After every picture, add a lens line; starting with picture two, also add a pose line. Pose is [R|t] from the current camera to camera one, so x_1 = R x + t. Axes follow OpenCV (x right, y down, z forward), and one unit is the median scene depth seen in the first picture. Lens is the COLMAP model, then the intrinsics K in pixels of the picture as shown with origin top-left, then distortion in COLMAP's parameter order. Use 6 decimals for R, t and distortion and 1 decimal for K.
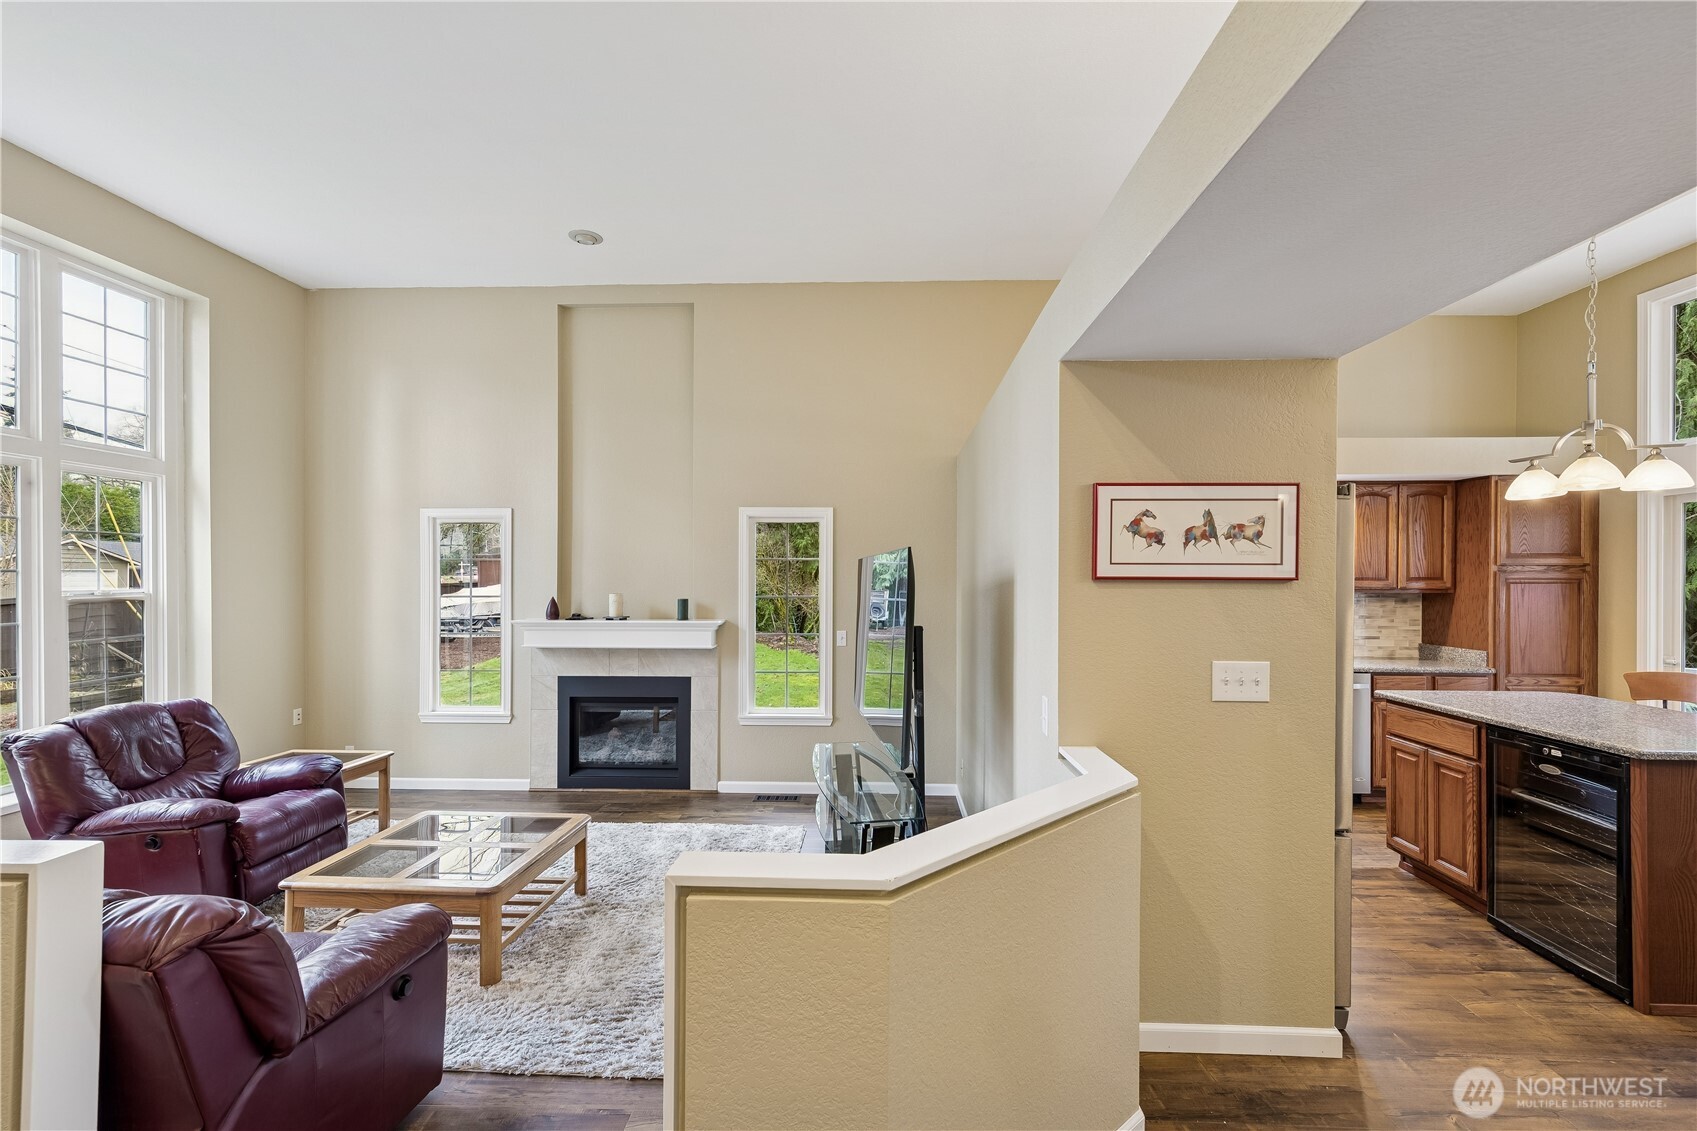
lens RADIAL K [[729.6, 0, 845.2], [0, 729.6, 577.7], [0, 0, 1]] dist [0.000444, 0.000029]
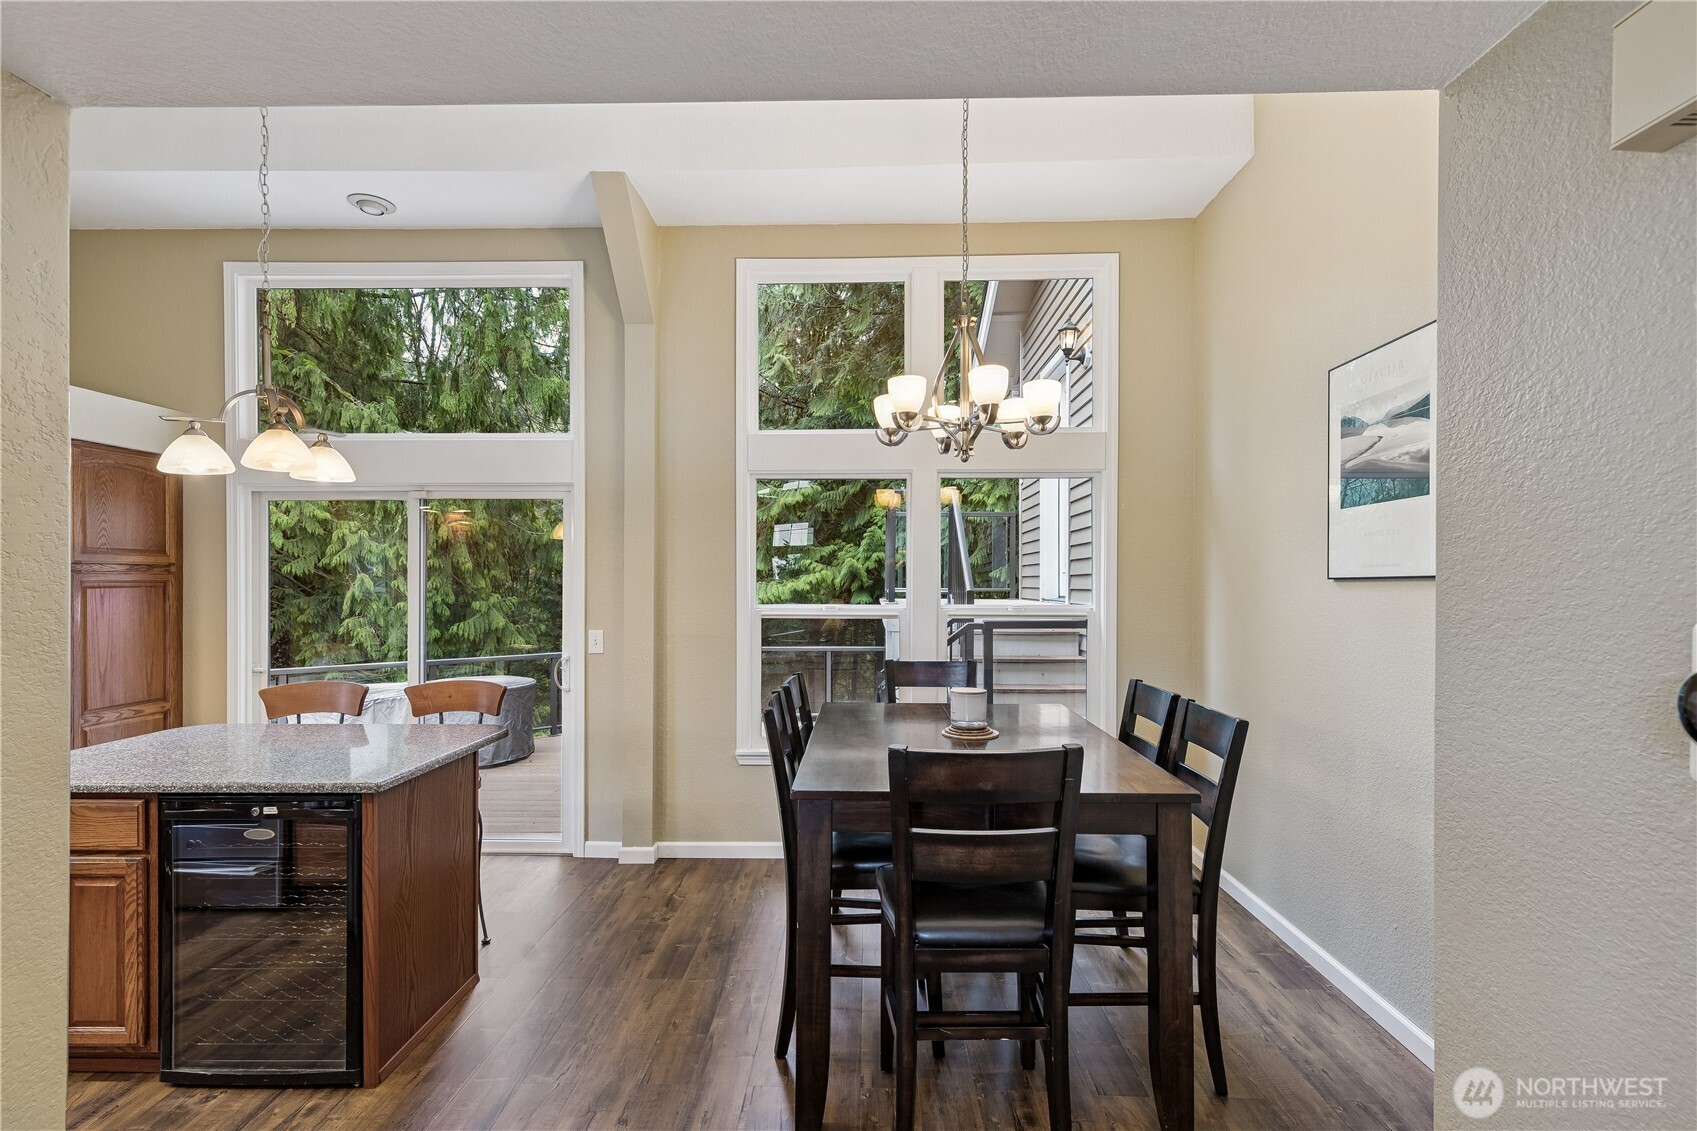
lens RADIAL K [[822.4, 0, 851.5], [0, 822.4, 577.0], [0, 0, 1]] dist [0.017885, -0.000896]
pose [[-0.016707, -0.000988, 0.999860, 0.079223], [0.000862, 0.999999, 0.001003, -0.005198], [-0.999860, 0.000879, -0.016706, 0.354516]]
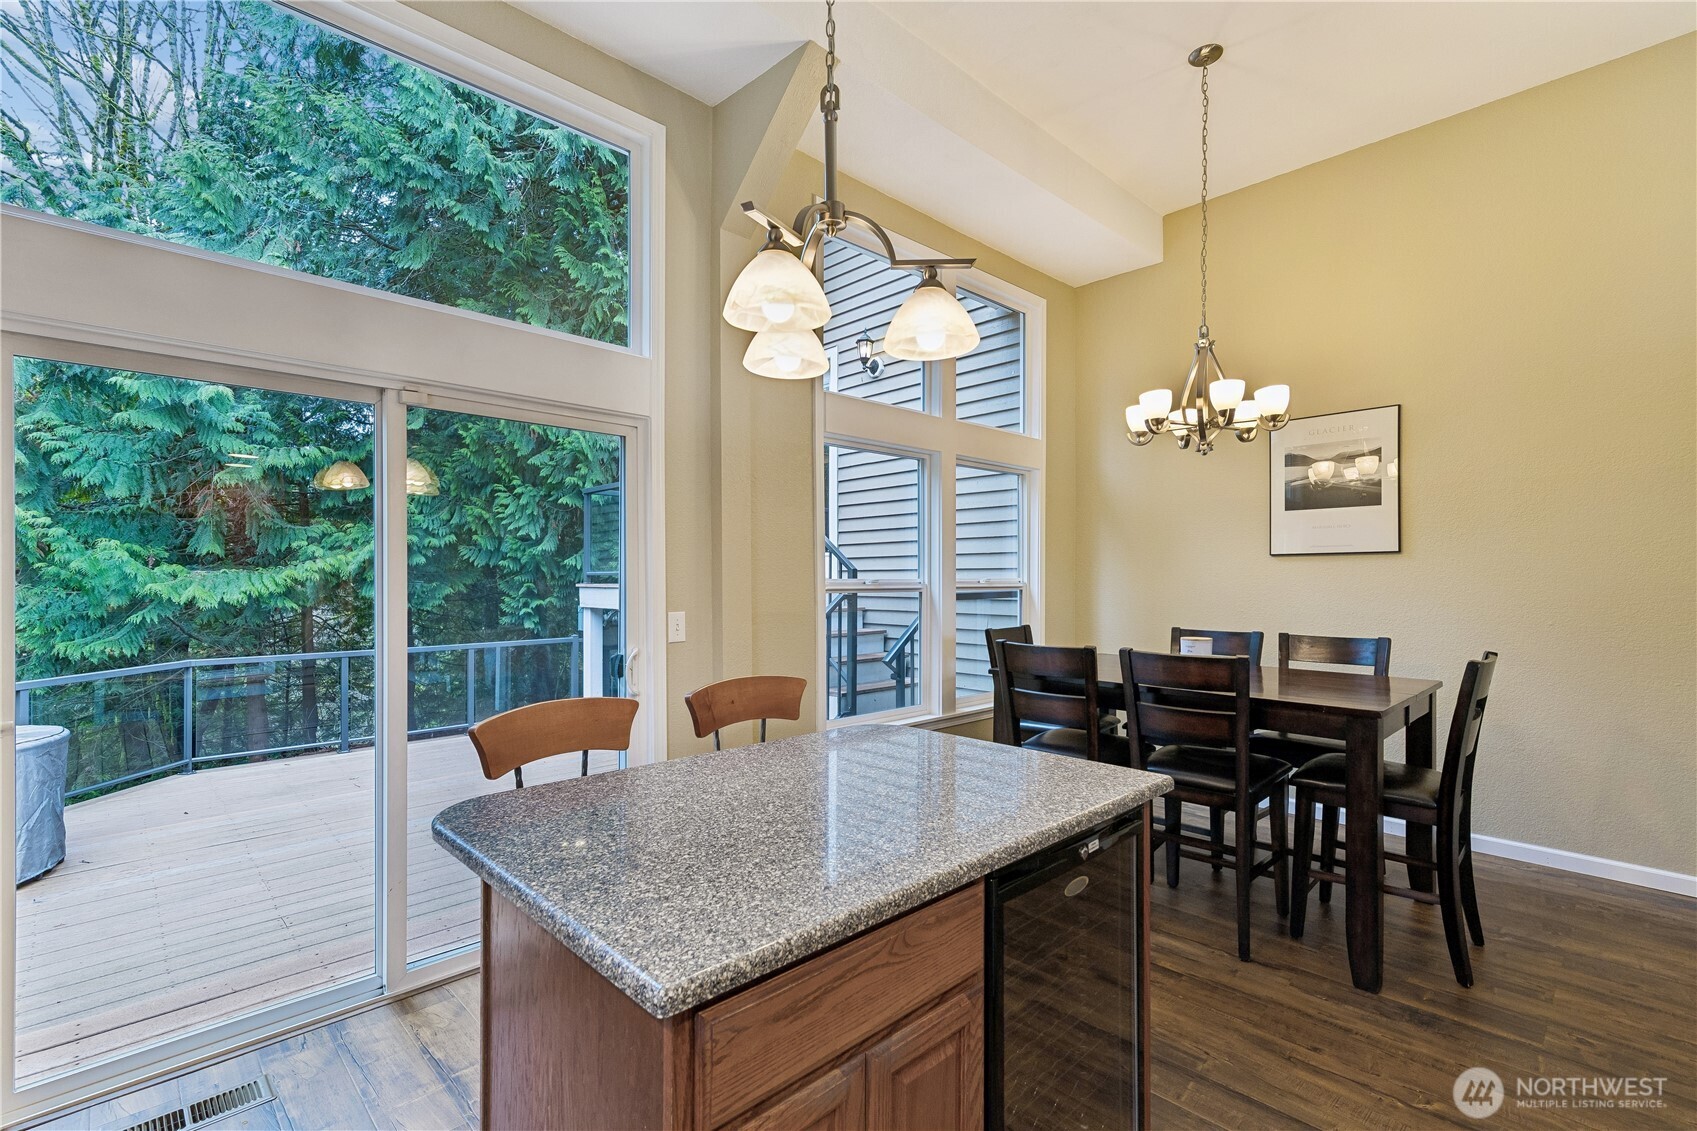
lens RADIAL K [[782.3, 0, 847.1], [0, 782.3, 570.5], [0, 0, 1]] dist [-0.000603, 0.000075]
pose [[-0.726789, 0.002185, 0.686857, 0.613301], [-0.005062, 0.999951, -0.008536, 0.039182], [-0.686842, -0.009681, -0.726743, 1.318032]]
